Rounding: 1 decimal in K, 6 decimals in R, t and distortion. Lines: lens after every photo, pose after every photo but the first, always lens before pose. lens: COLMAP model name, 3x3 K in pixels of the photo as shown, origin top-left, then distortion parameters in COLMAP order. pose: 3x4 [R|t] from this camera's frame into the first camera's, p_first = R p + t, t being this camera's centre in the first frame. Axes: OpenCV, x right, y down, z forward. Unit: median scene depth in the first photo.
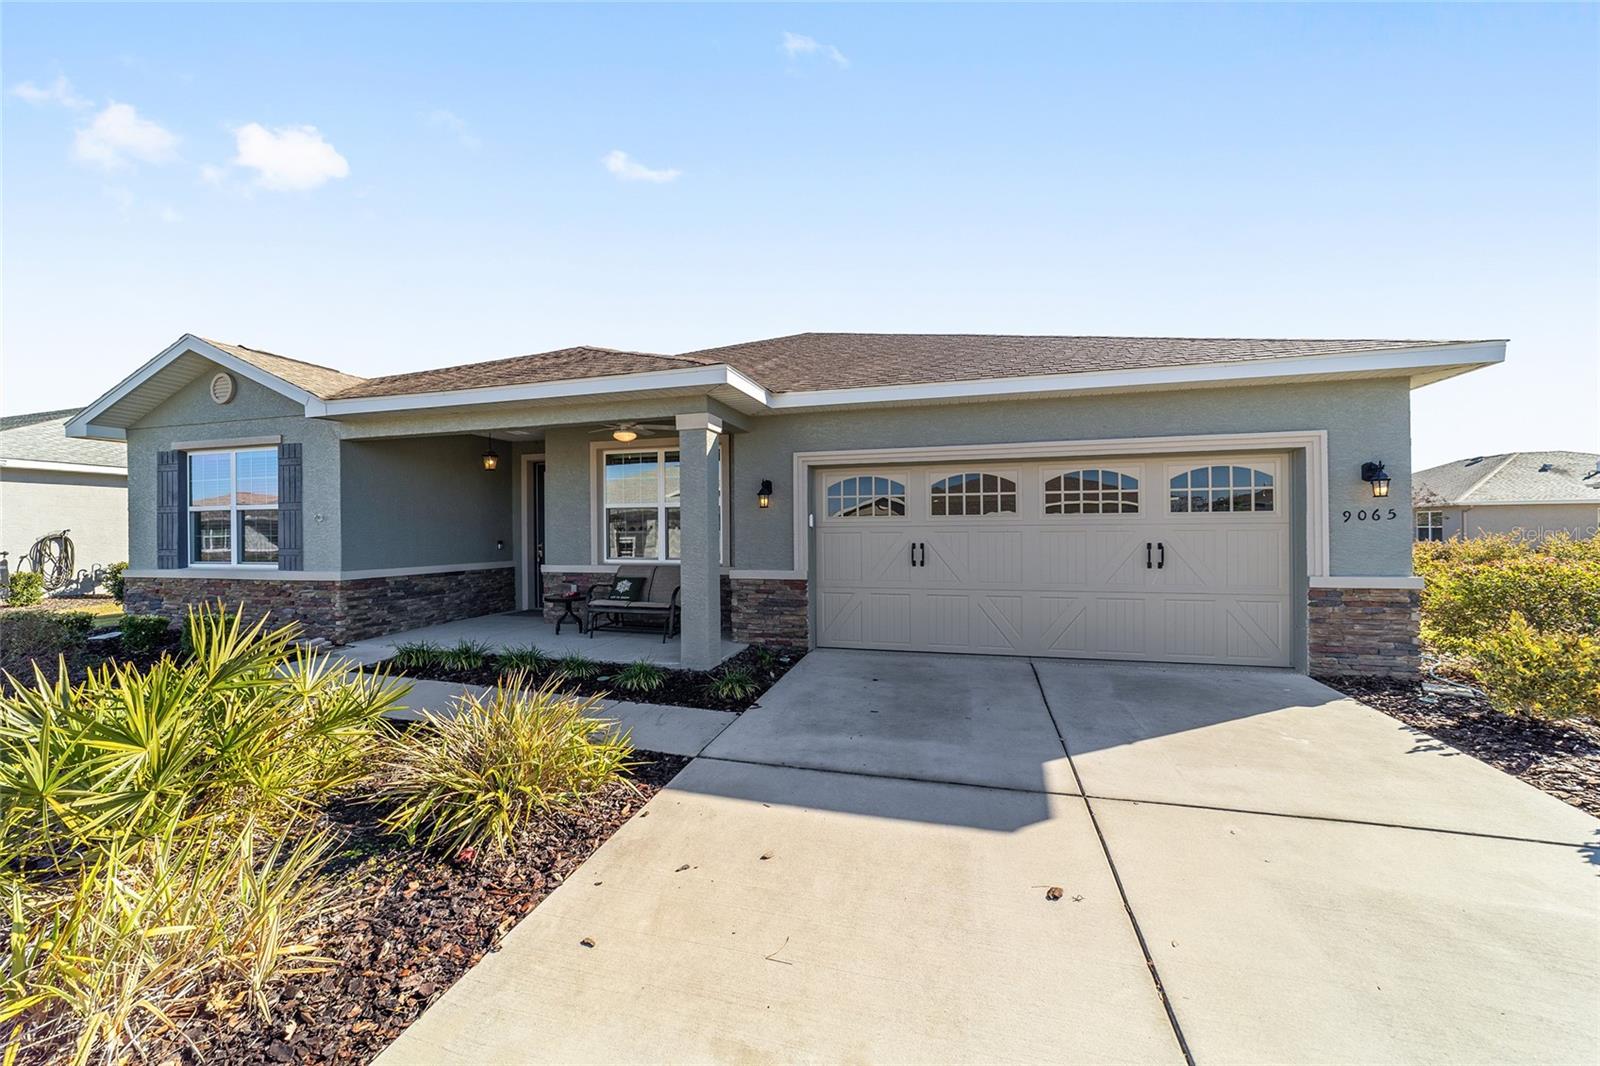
lens RADIAL K [[614.4, 0, 806.5], [0, 614.4, 533.2], [0, 0, 1]] dist [-0.016098, 0.007227]
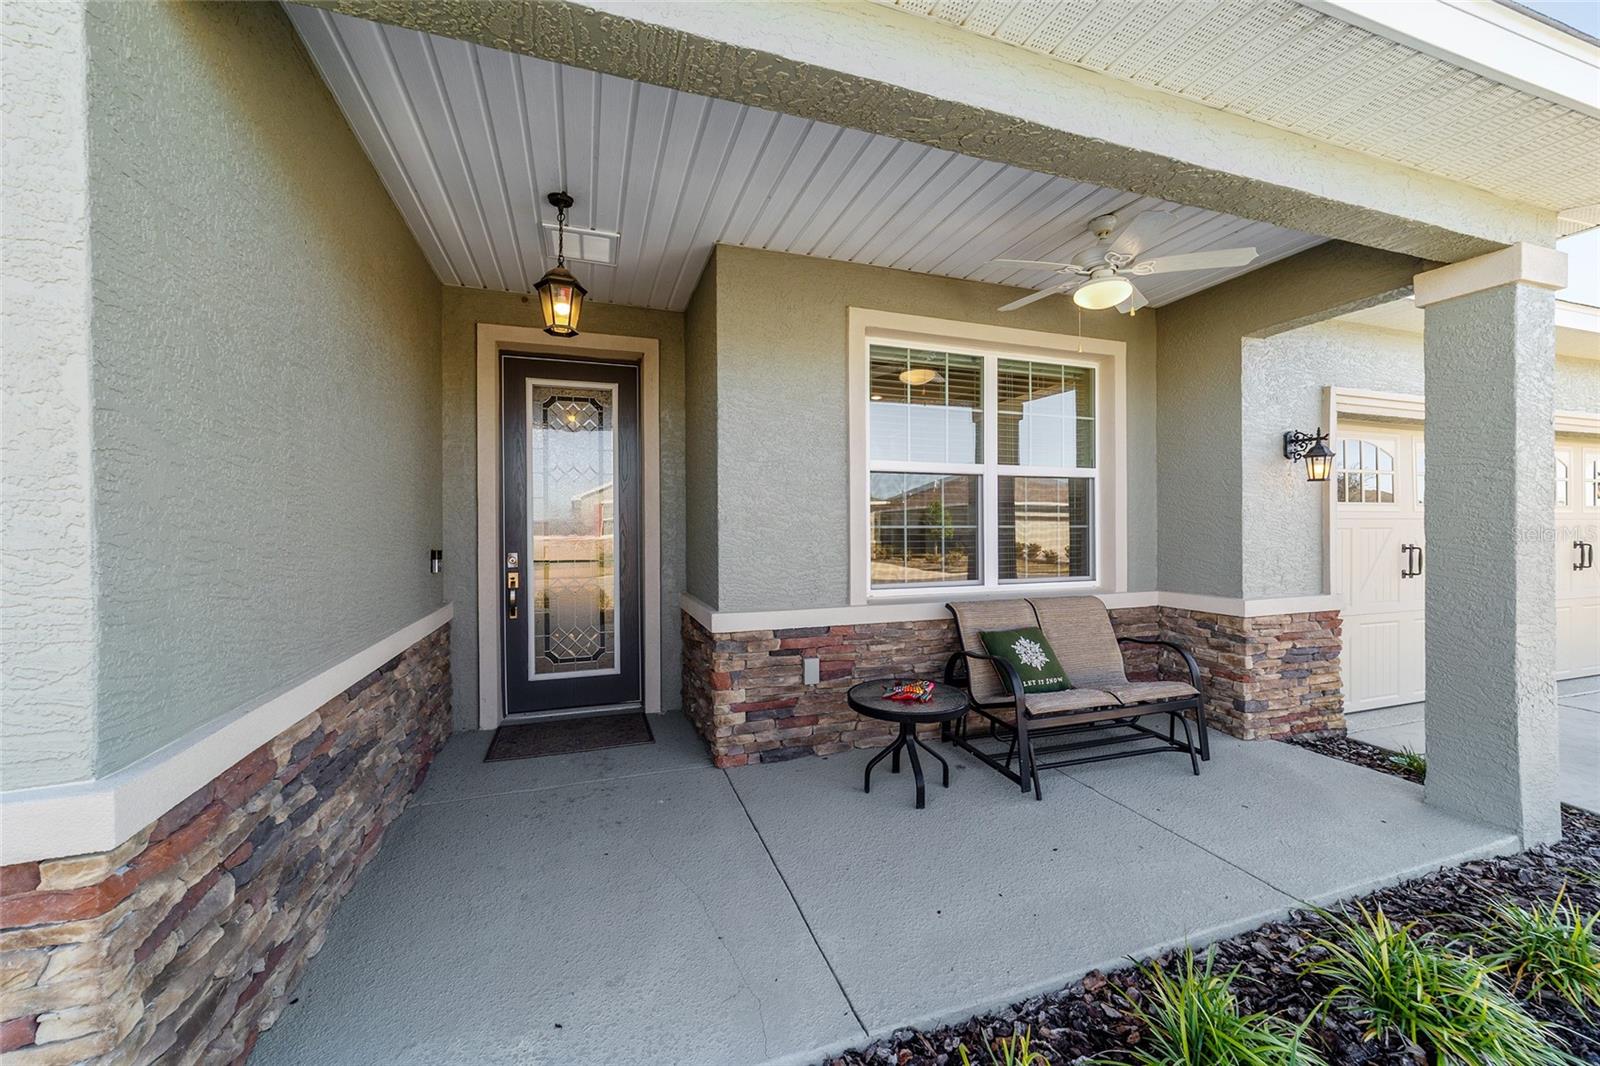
lens RADIAL K [[614.4, 0, 796.9], [0, 614.4, 533.3], [0, 0, 1]] dist [-0.016098, 0.007227]
pose [[0.821859, -0.000914, 0.569691, -0.701393], [0.001069, 0.999999, 0.000062, 0.003830], [-0.569690, 0.000558, 0.821859, 0.776245]]
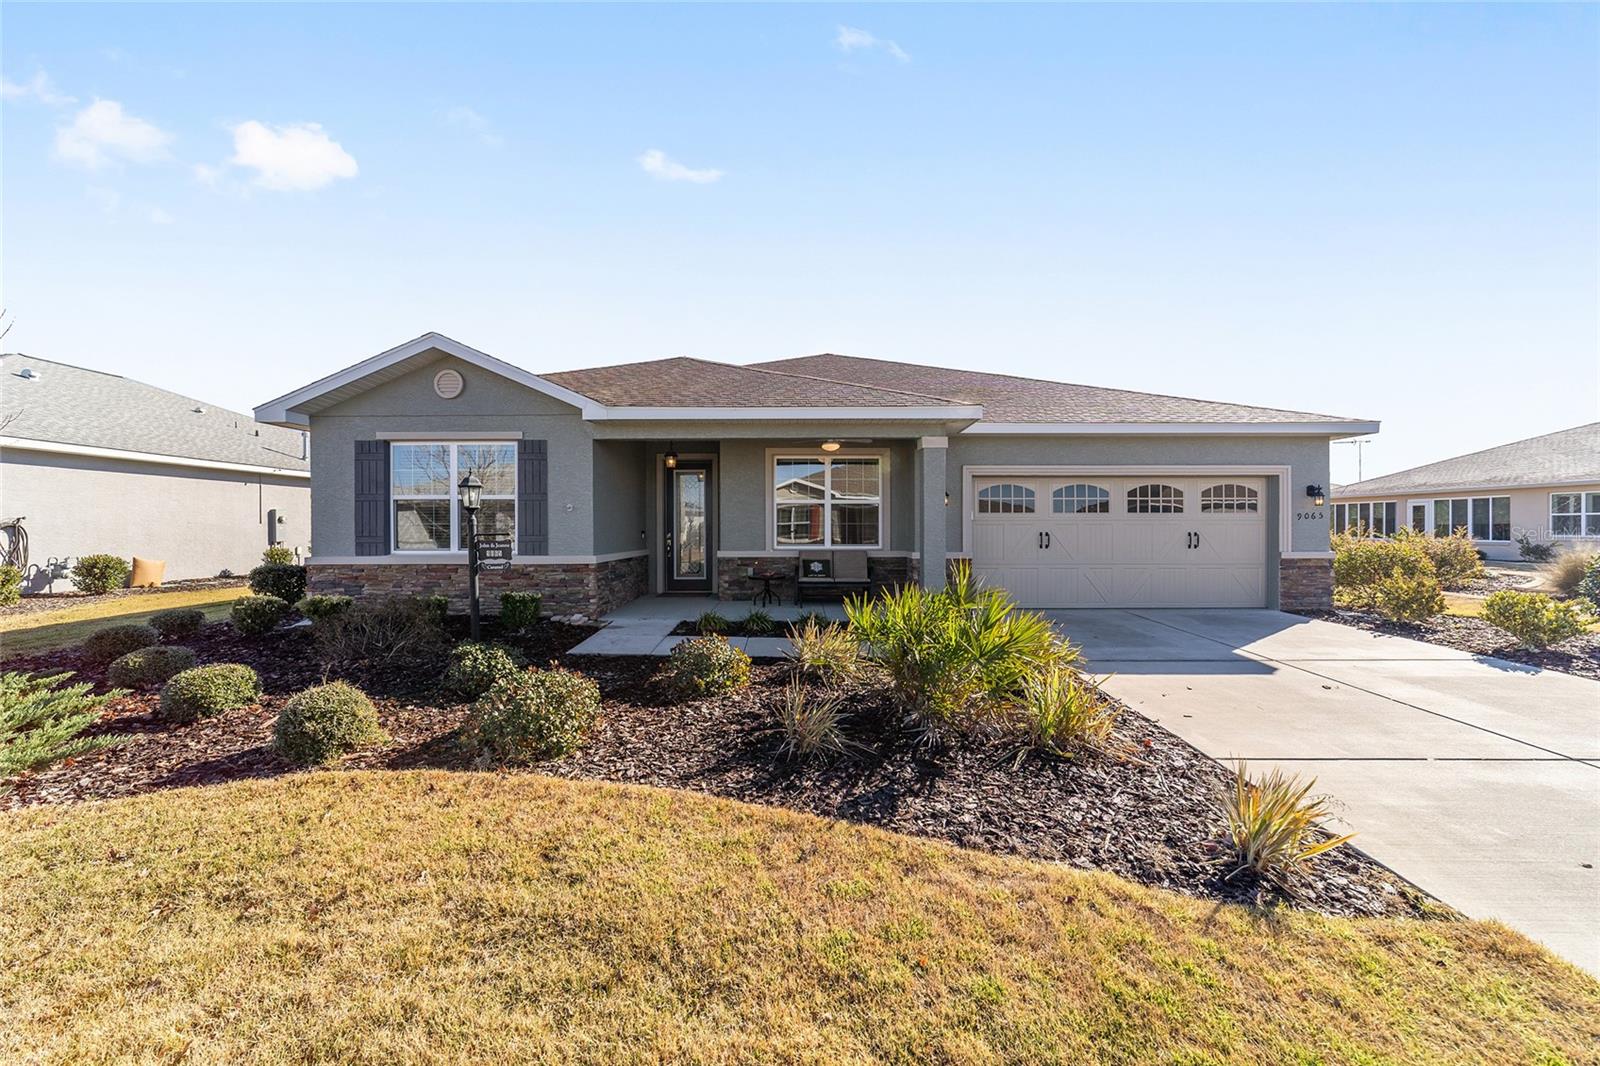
lens RADIAL K [[614.4, 0, 805.8], [0, 614.4, 534.1], [0, 0, 1]] dist [-0.016098, 0.007227]
pose [[0.962572, 0.003123, 0.271008, -0.685482], [-0.004978, 0.999969, 0.006158, 0.013795], [-0.270980, -0.007276, 0.962557, -0.202857]]
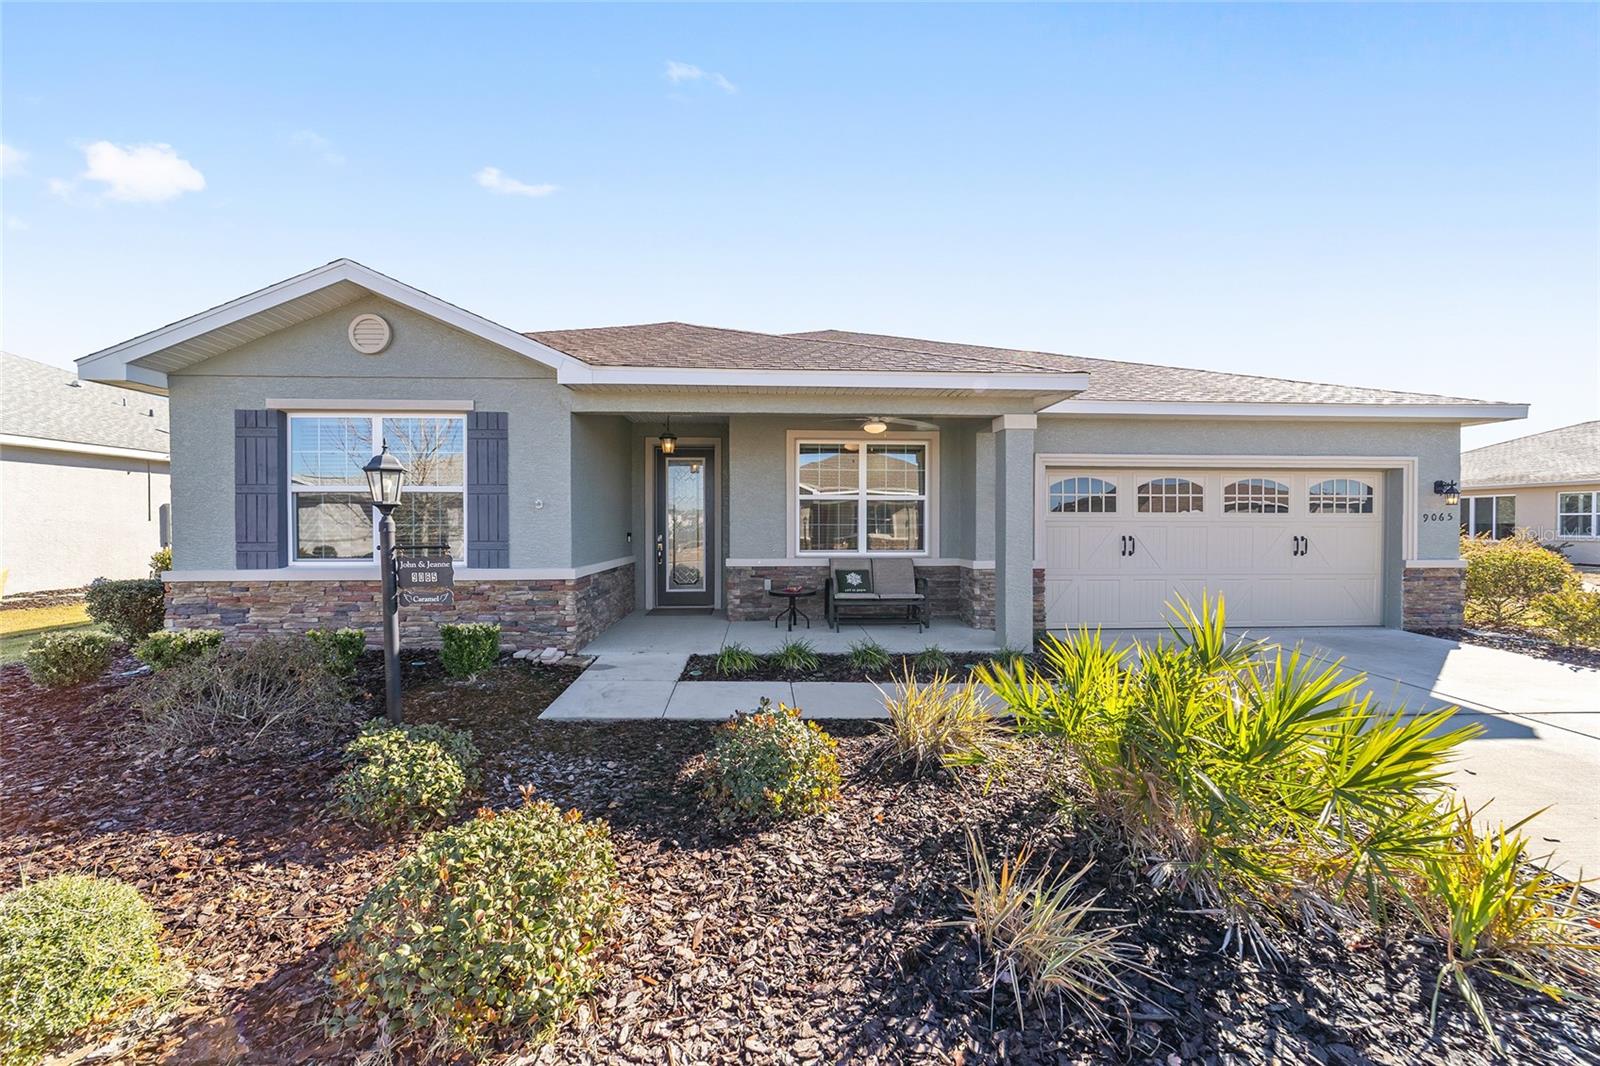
lens RADIAL K [[614.4, 0, 803.1], [0, 614.4, 534.3], [0, 0, 1]] dist [-0.016098, 0.007227]
pose [[0.945998, 0.002603, 0.324163, -0.727856], [-0.007153, 0.999892, 0.012843, 0.002436], [-0.324095, -0.014468, 0.945914, 0.091835]]
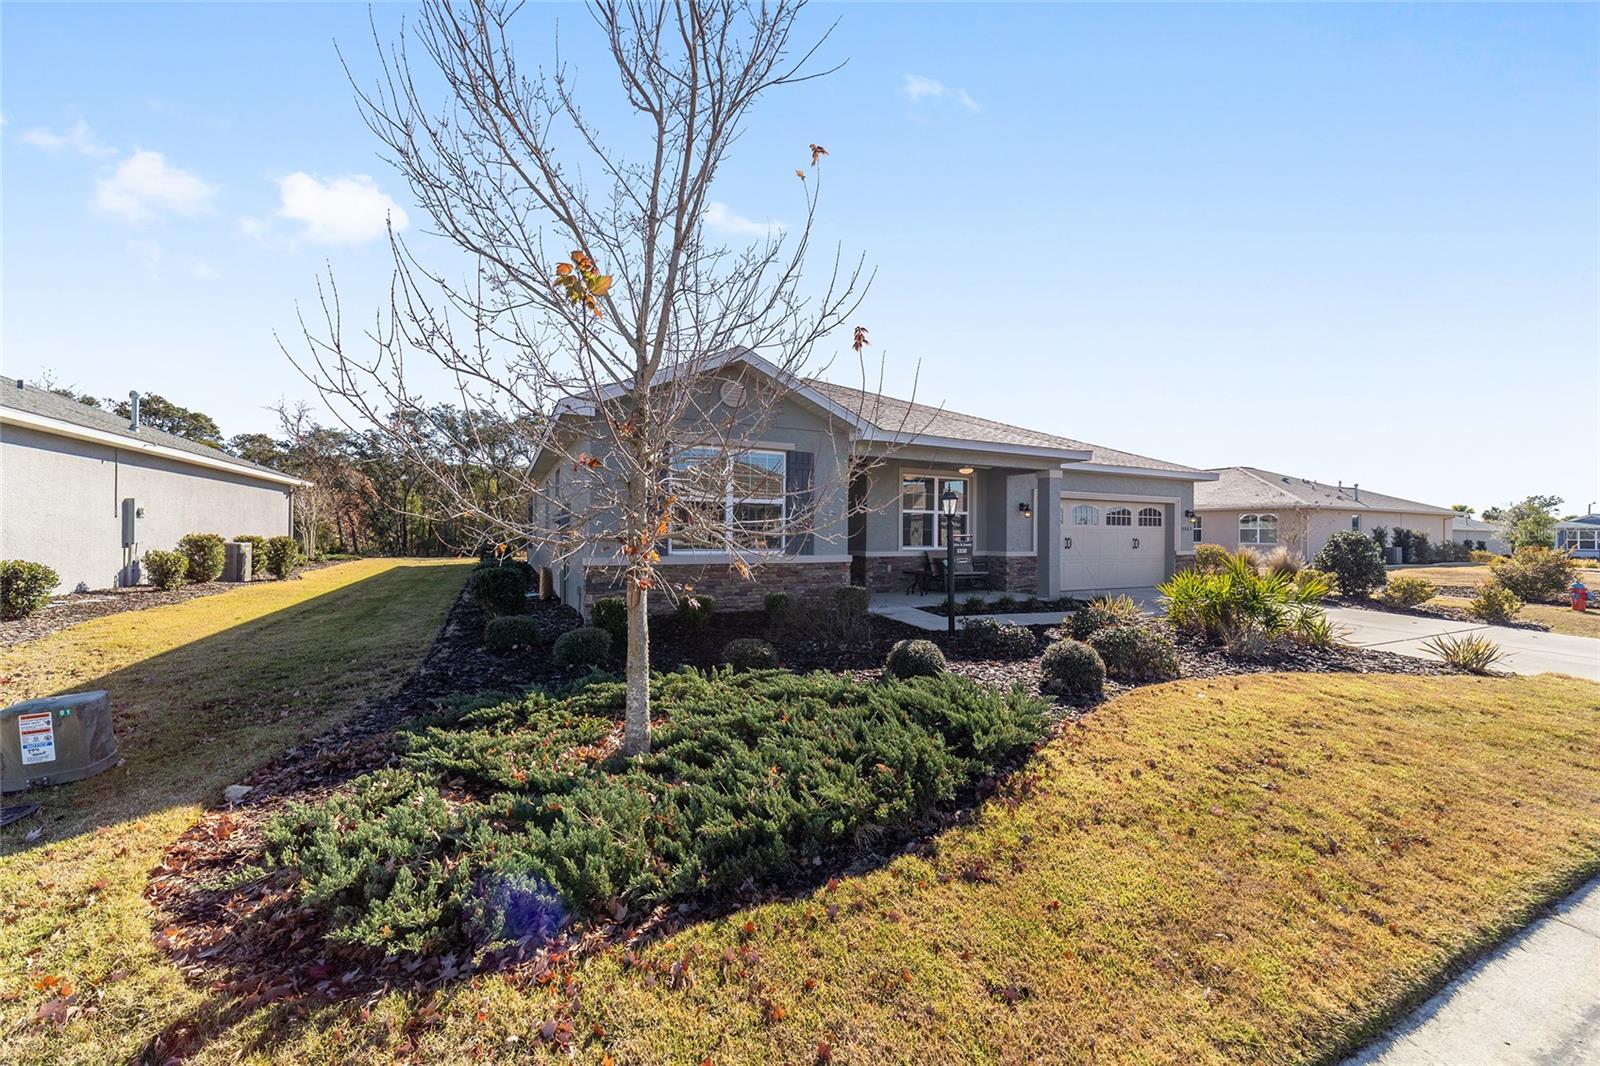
lens RADIAL K [[614.4, 0, 804.8], [0, 614.4, 530.6], [0, 0, 1]] dist [-0.016098, 0.007227]
pose [[0.736900, 0.018504, 0.675749, -1.710578], [-0.013717, 0.999829, -0.012419, 0.027799], [-0.675863, -0.000118, 0.737027, 0.086185]]
